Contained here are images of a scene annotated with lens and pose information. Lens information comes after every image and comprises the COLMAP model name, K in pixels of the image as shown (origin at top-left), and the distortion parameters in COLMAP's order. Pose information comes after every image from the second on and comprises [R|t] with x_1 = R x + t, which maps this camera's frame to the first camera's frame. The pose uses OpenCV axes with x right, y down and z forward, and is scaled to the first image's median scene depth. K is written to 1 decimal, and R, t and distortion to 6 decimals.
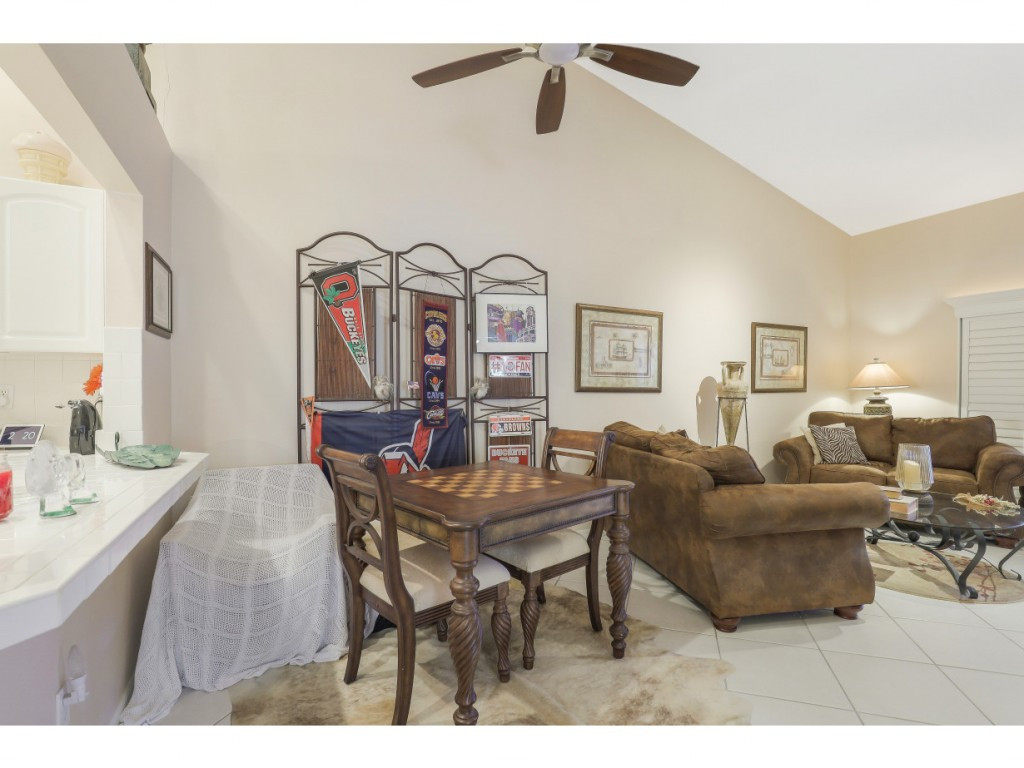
lens RADIAL K [[474.2, 0, 509.0], [0, 474.2, 391.5], [0, 0, 1]] dist [-0.033167, 0.005789]
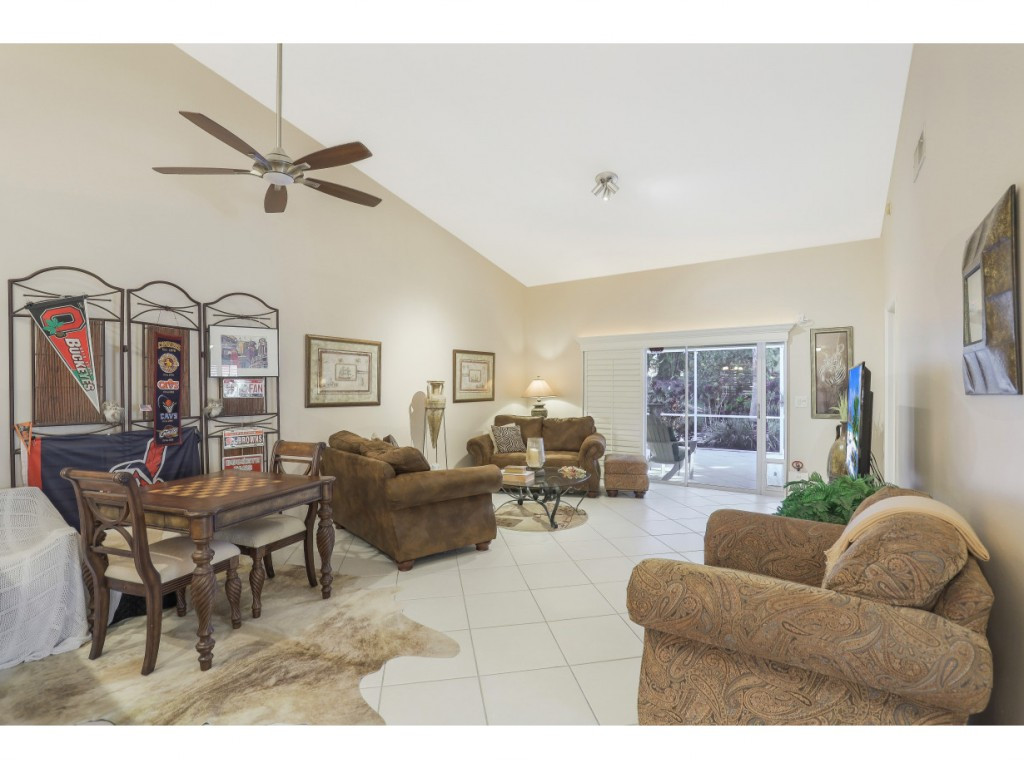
lens RADIAL K [[476.0, 0, 509.7], [0, 476.0, 387.6], [0, 0, 1]] dist [-0.031961, 0.005809]
pose [[0.877850, -0.003249, 0.478924, 0.022170], [0.005436, 0.999980, -0.003180, -0.048425], [-0.478904, 0.005395, 0.877851, -0.349014]]
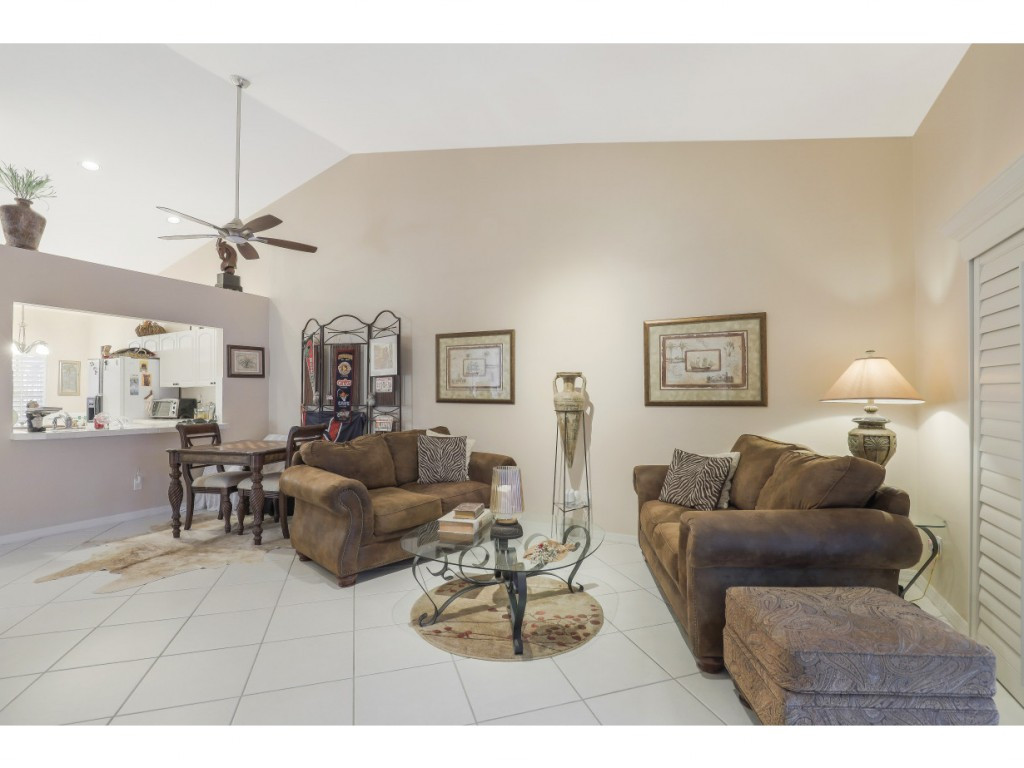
lens RADIAL K [[474.2, 0, 509.0], [0, 474.2, 391.5], [0, 0, 1]] dist [-0.033167, 0.005789]
pose [[0.595153, -0.005222, -0.803595, 1.465641], [-0.003625, 0.999951, -0.009183, -0.019916], [0.803604, 0.008378, 0.595105, 0.432627]]
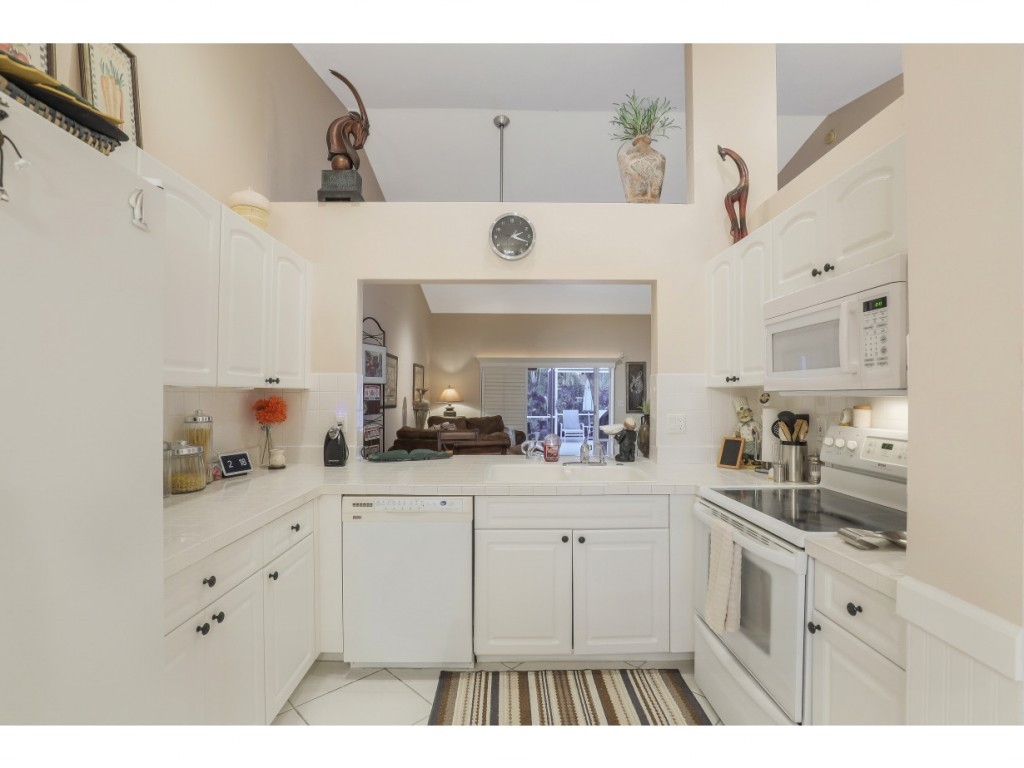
lens RADIAL K [[476.0, 0, 509.7], [0, 476.0, 387.6], [0, 0, 1]] dist [-0.031961, 0.005809]
pose [[0.436362, 0.017072, 0.899609, -1.167173], [-0.000358, 0.999823, -0.018800, -0.042379], [-0.899771, 0.007882, 0.436291, -0.040054]]
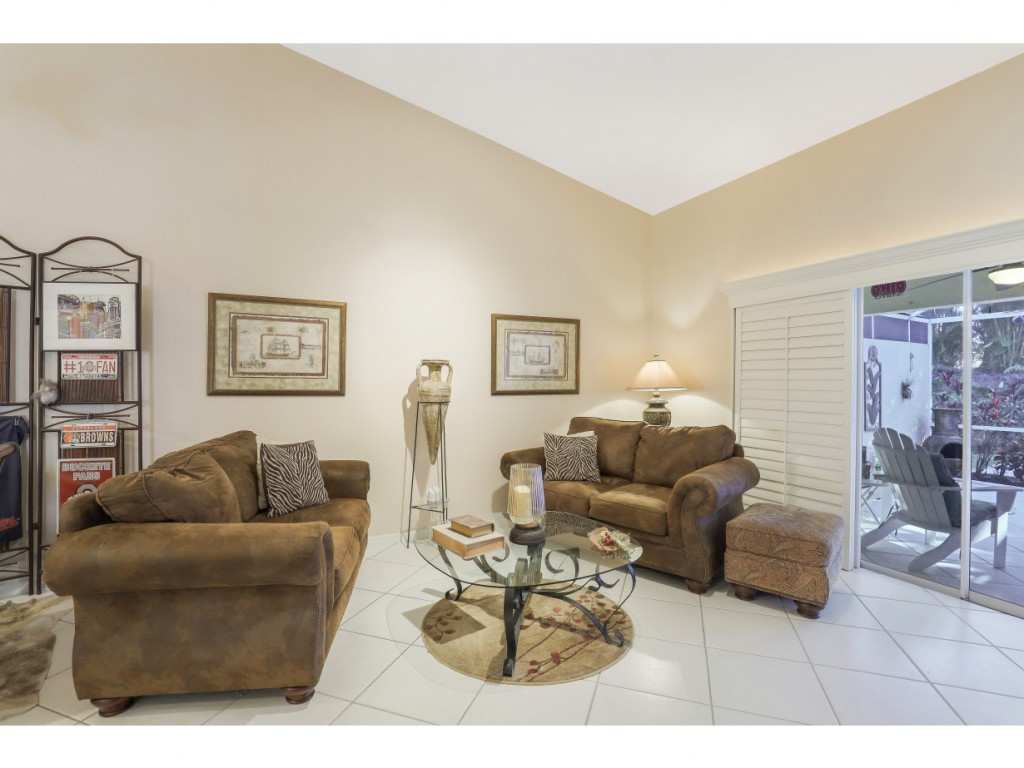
lens RADIAL K [[477.8, 0, 510.4], [0, 477.8, 380.3], [0, 0, 1]] dist [-0.034475, 0.007201]
pose [[0.999862, 0.002694, -0.016366, 0.792322], [-0.002879, 0.999931, -0.011346, -0.020964], [0.016335, 0.011391, 0.999802, 0.168553]]
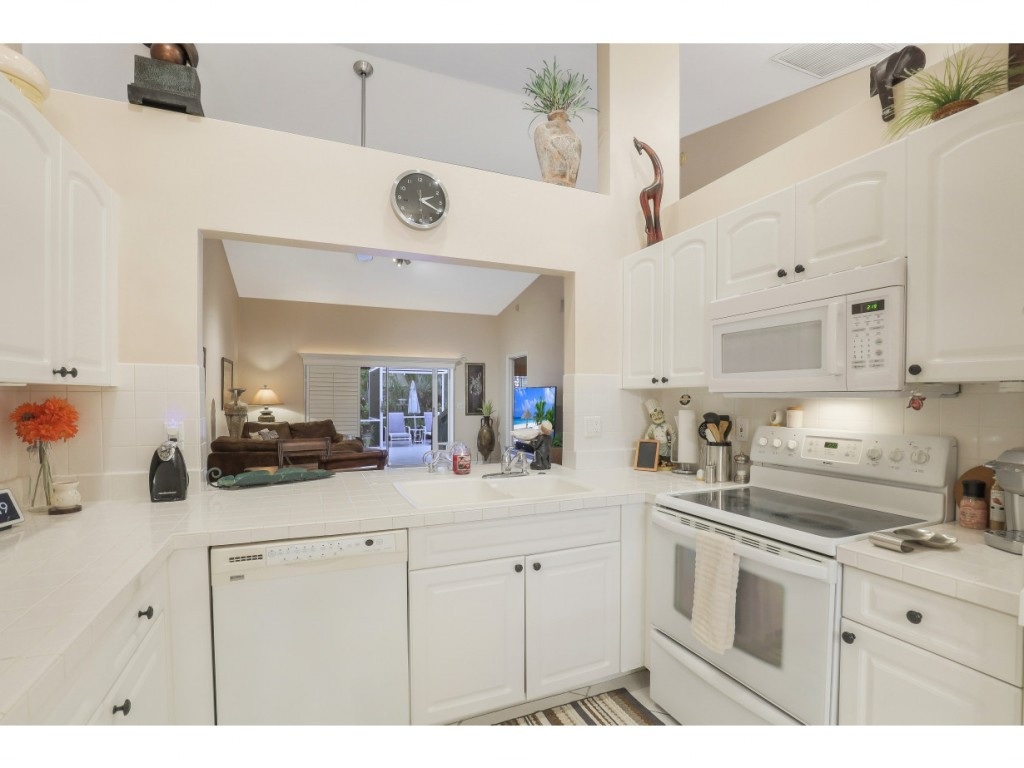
lens RADIAL K [[479.8, 0, 511.4], [0, 479.8, 406.9], [0, 0, 1]] dist [-0.029181, 0.001178]
pose [[0.053438, -0.017395, 0.998420, -1.090064], [-0.000114, 0.999848, 0.017426, -0.041746], [-0.998571, -0.001045, 0.053428, 0.159670]]
